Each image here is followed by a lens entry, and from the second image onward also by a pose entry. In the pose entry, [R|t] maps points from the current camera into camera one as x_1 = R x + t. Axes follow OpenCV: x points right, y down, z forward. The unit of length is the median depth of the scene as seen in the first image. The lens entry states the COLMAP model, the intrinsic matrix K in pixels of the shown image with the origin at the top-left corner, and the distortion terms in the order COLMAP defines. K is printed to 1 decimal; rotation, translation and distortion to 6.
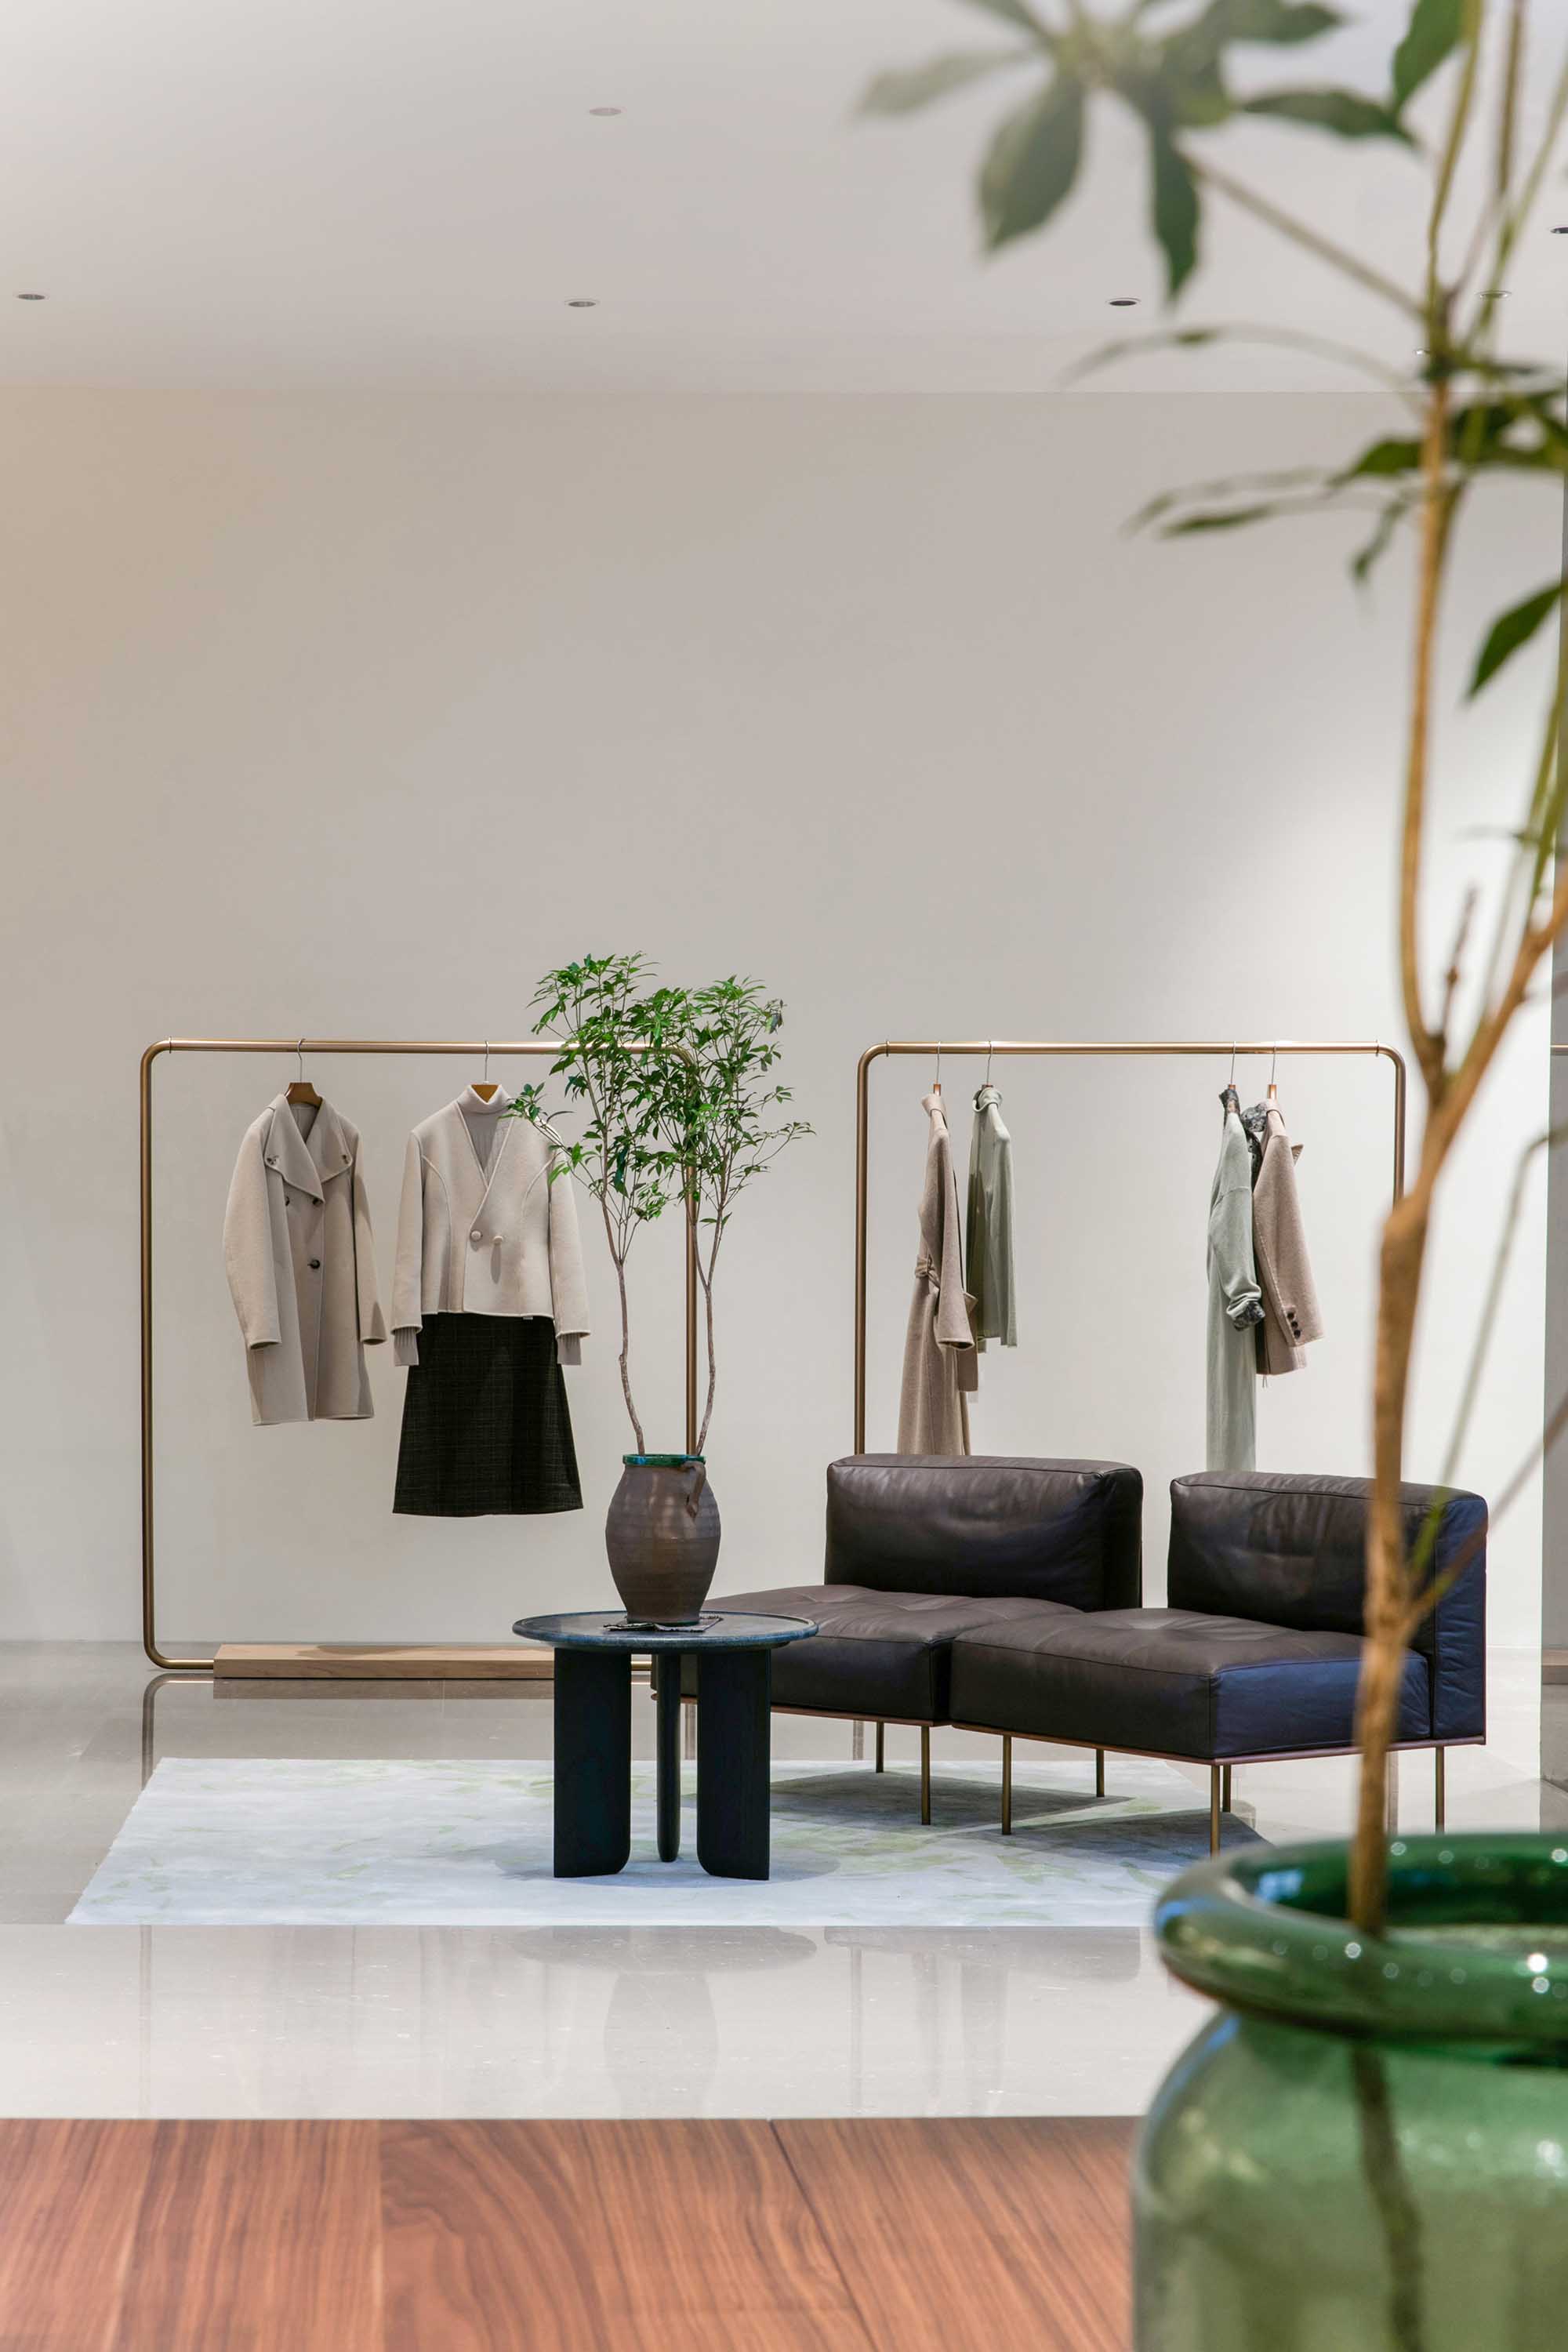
lens RADIAL K [[4704.3, 0, 783.1], [0, 4704.3, 1177.9], [0, 0, 1]] dist [0.046662, 0.000000]
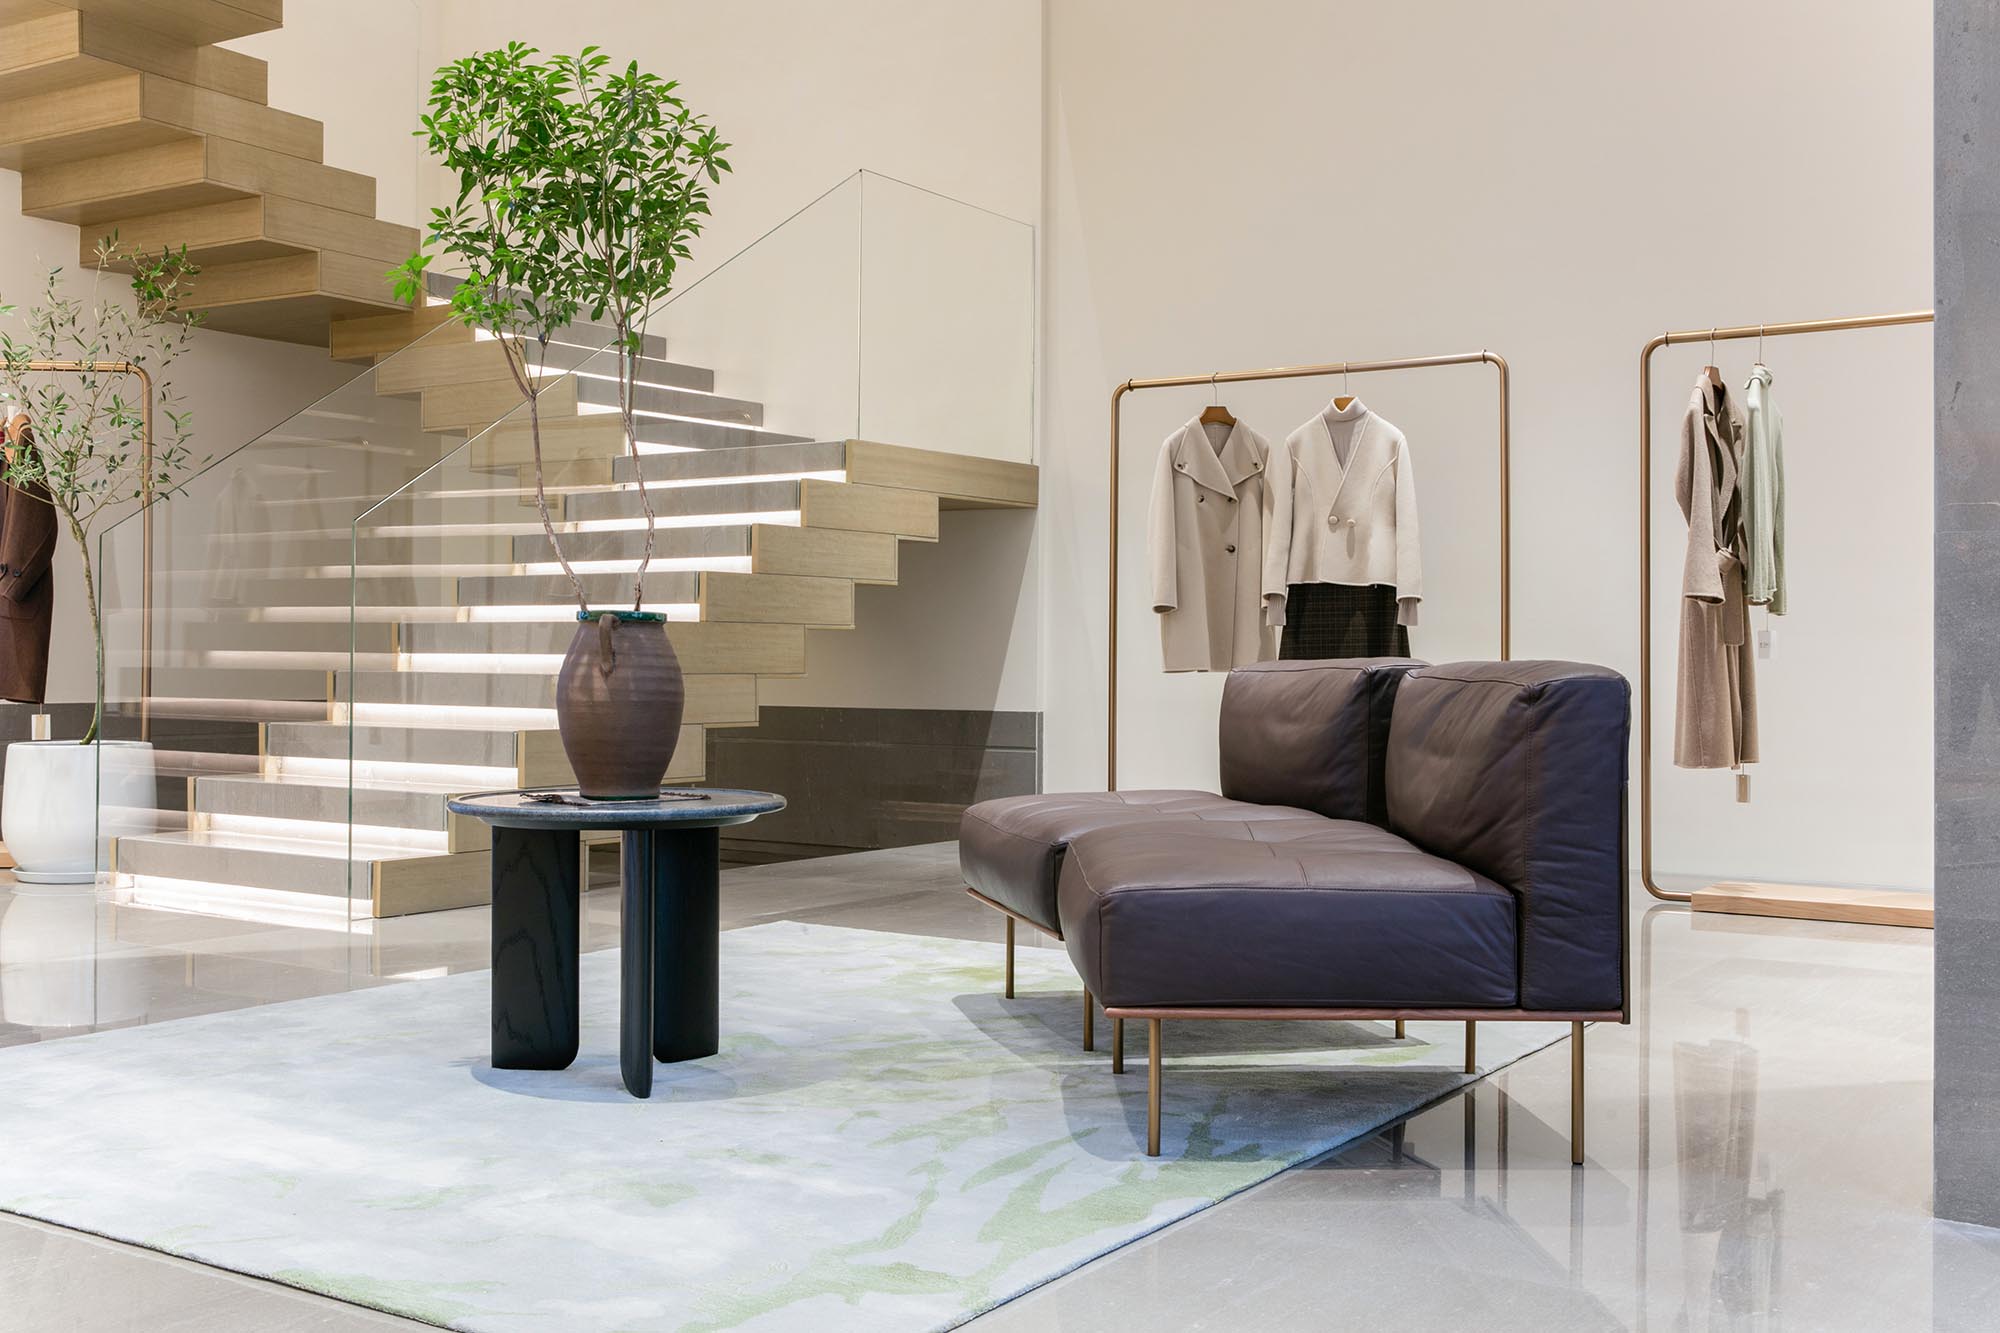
lens RADIAL K [[2122.5, 0, 1021.5], [0, 2122.5, 573.6], [0, 0, 1]] dist [0.005280, 0.000000]
pose [[0.799275, -0.024800, -0.600454, 0.201617], [0.000821, 0.999192, -0.040176, 0.048430], [0.600965, 0.031619, 0.798650, 0.511557]]
